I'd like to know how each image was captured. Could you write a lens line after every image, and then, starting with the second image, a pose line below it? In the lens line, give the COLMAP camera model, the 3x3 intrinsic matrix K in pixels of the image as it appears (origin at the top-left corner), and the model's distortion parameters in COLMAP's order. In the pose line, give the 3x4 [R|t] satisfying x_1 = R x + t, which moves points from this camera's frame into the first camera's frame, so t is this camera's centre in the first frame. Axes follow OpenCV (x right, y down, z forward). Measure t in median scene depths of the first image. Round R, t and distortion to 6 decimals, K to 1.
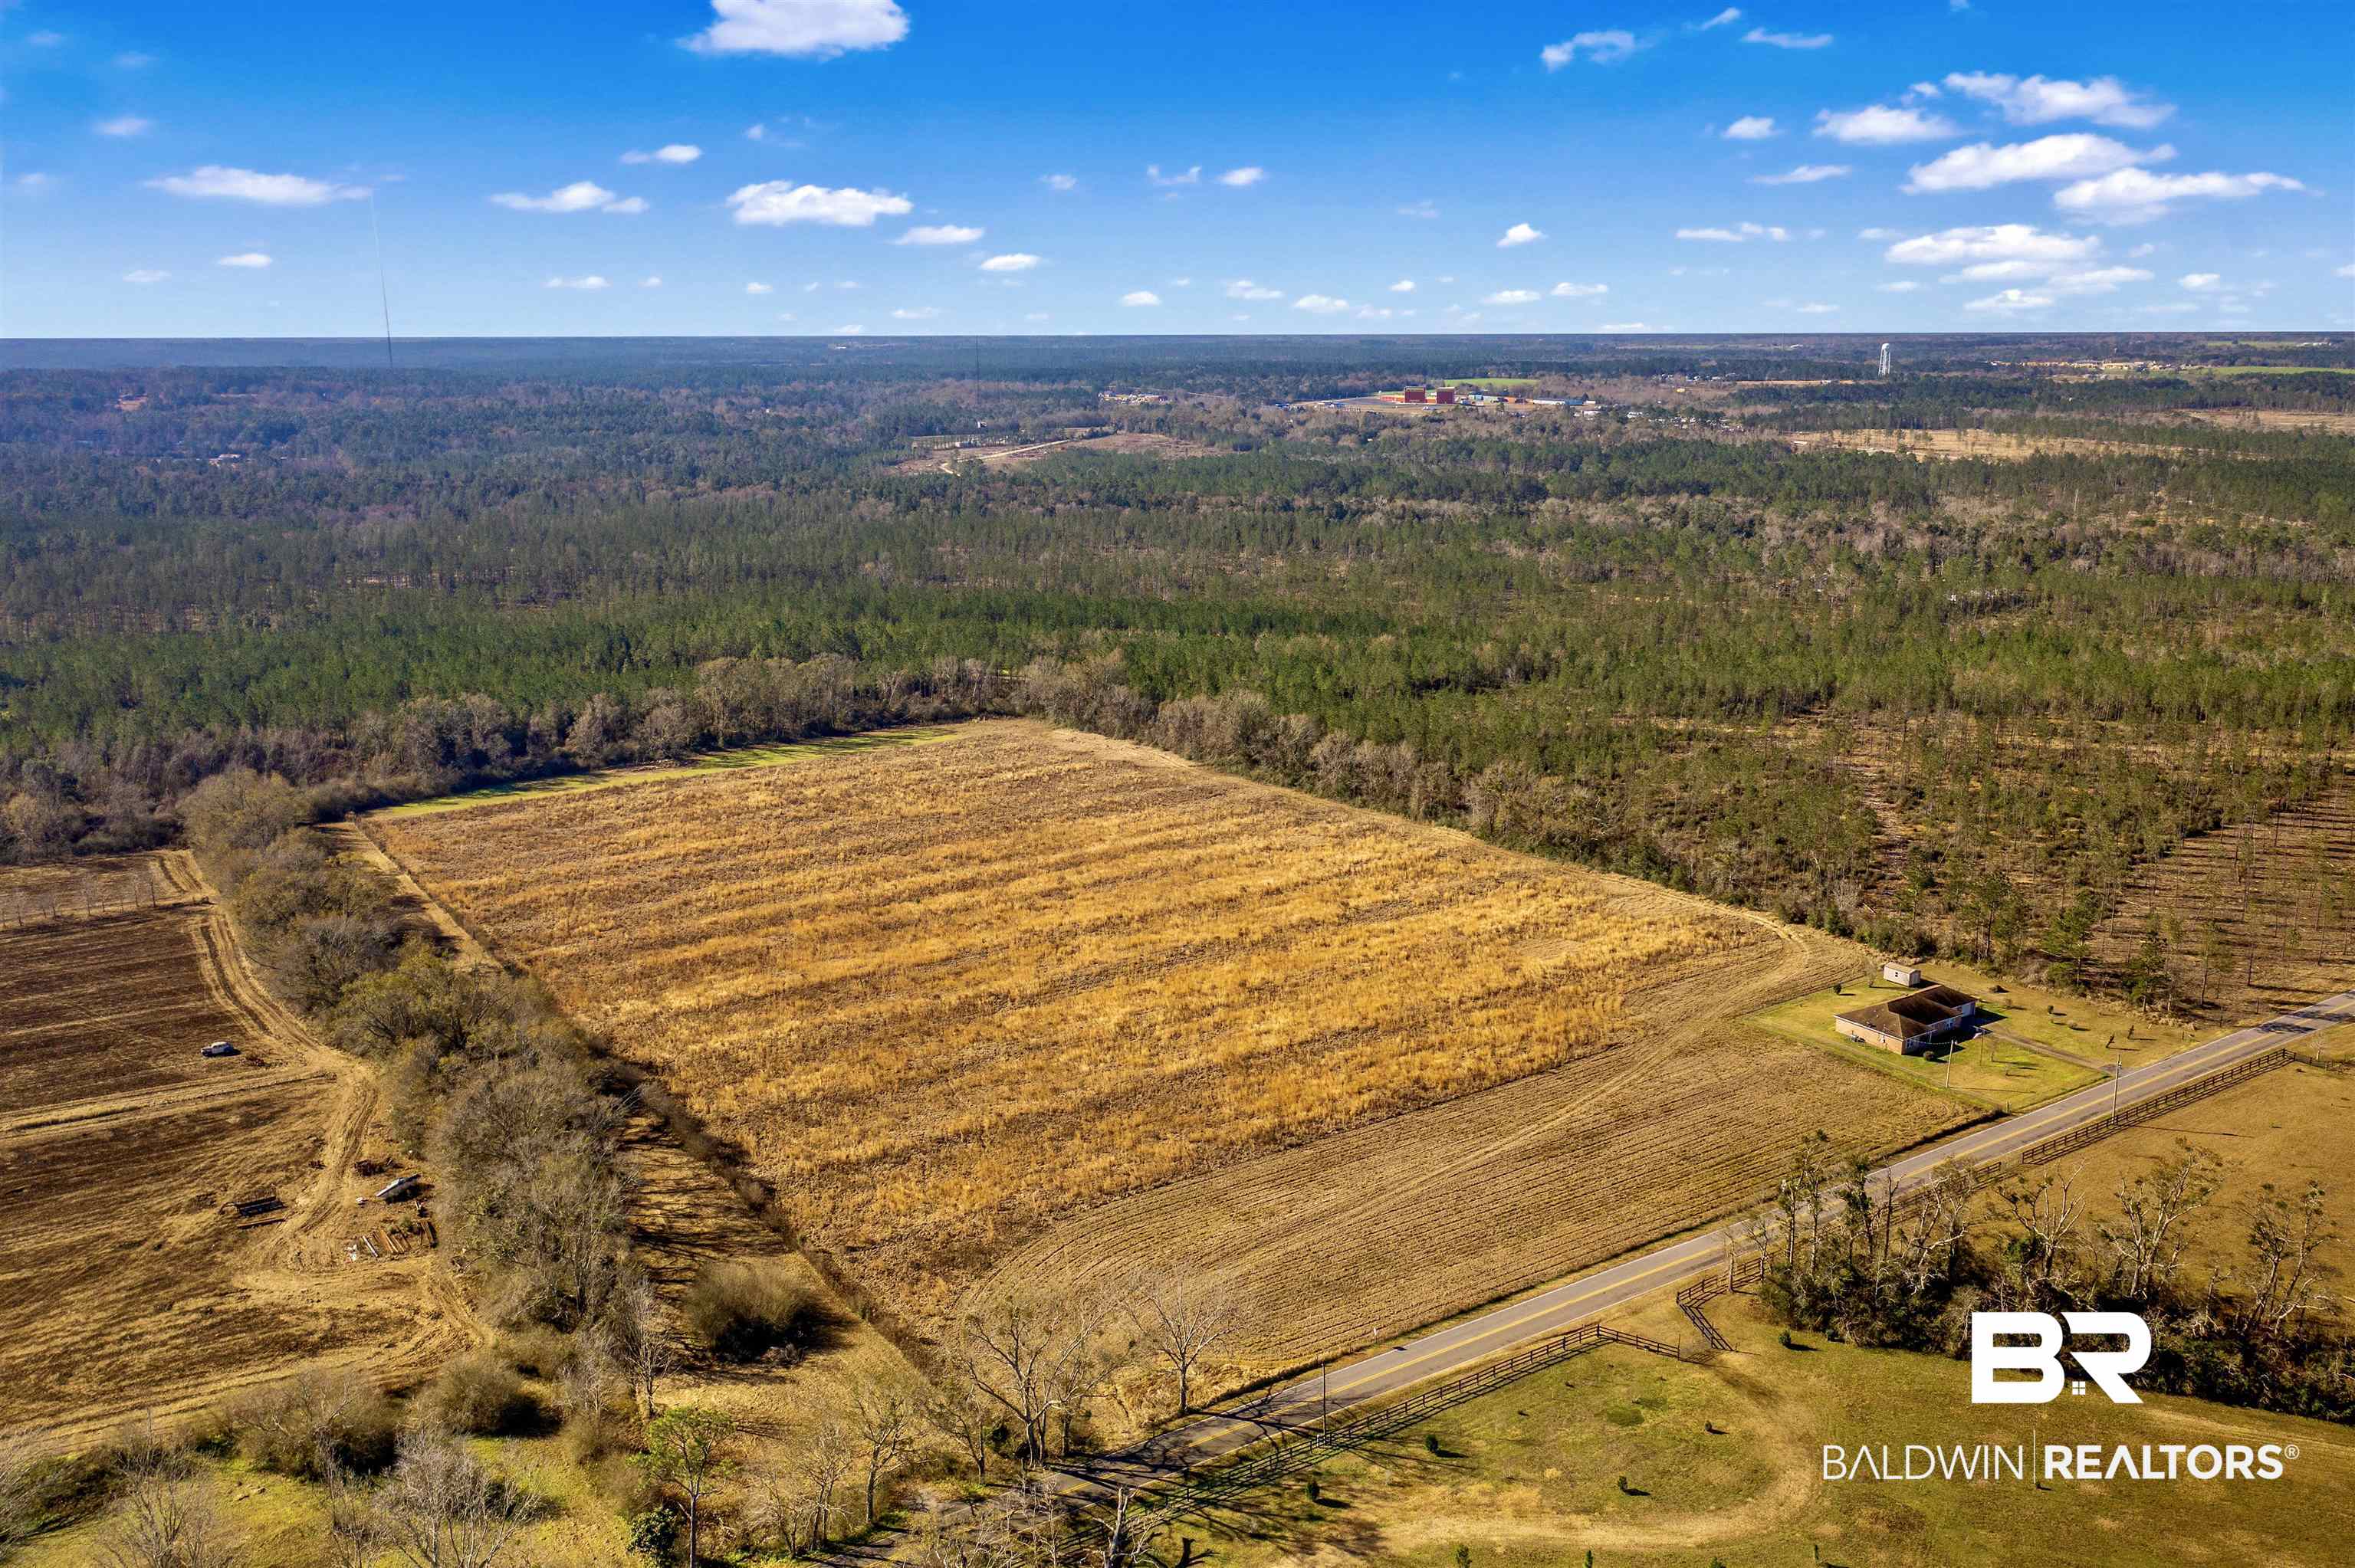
lens RADIAL K [[1923.7, 0, 1121.0], [0, 1923.7, 777.2], [0, 0, 1]] dist [-0.002253, -0.000757]
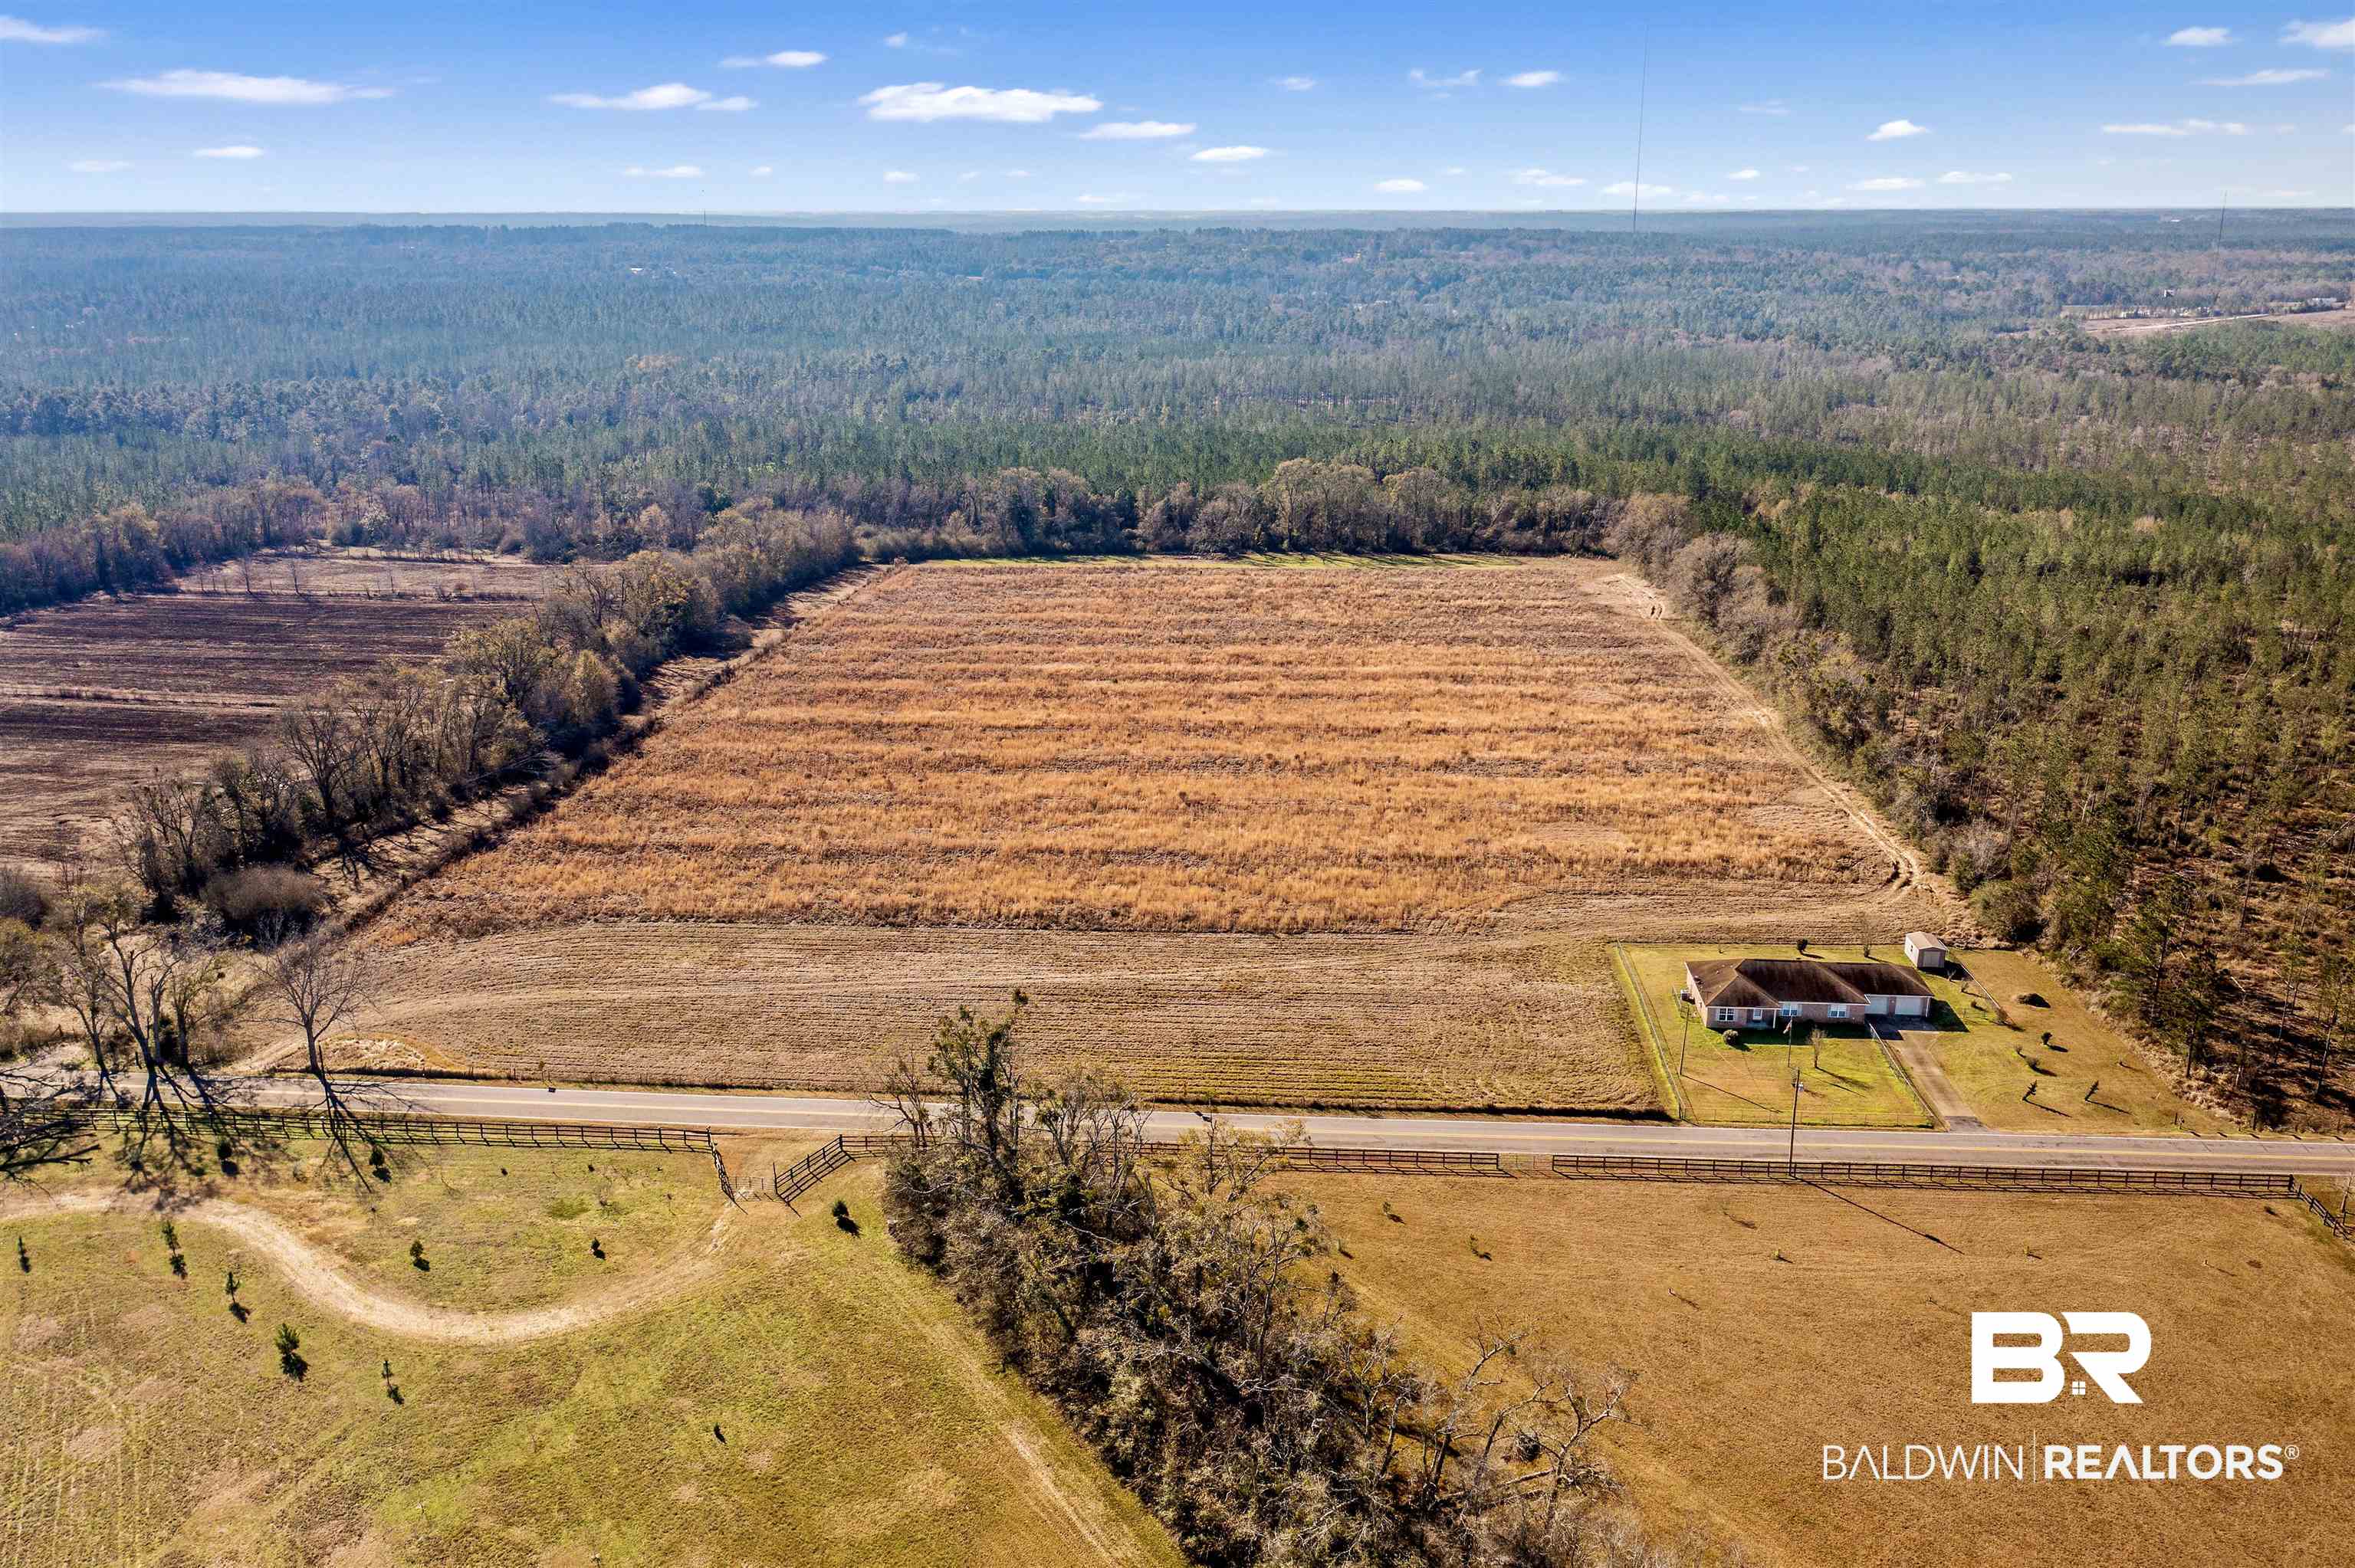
lens RADIAL K [[1908.8, 0, 1177.5], [0, 1908.8, 784.0], [0, 0, 1]] dist [0.005643, 0.000286]
pose [[0.797614, 0.176917, -0.576639, 0.539894], [-0.140220, 0.984211, 0.108010, 0.007318], [0.586644, -0.005293, 0.809828, 0.271637]]
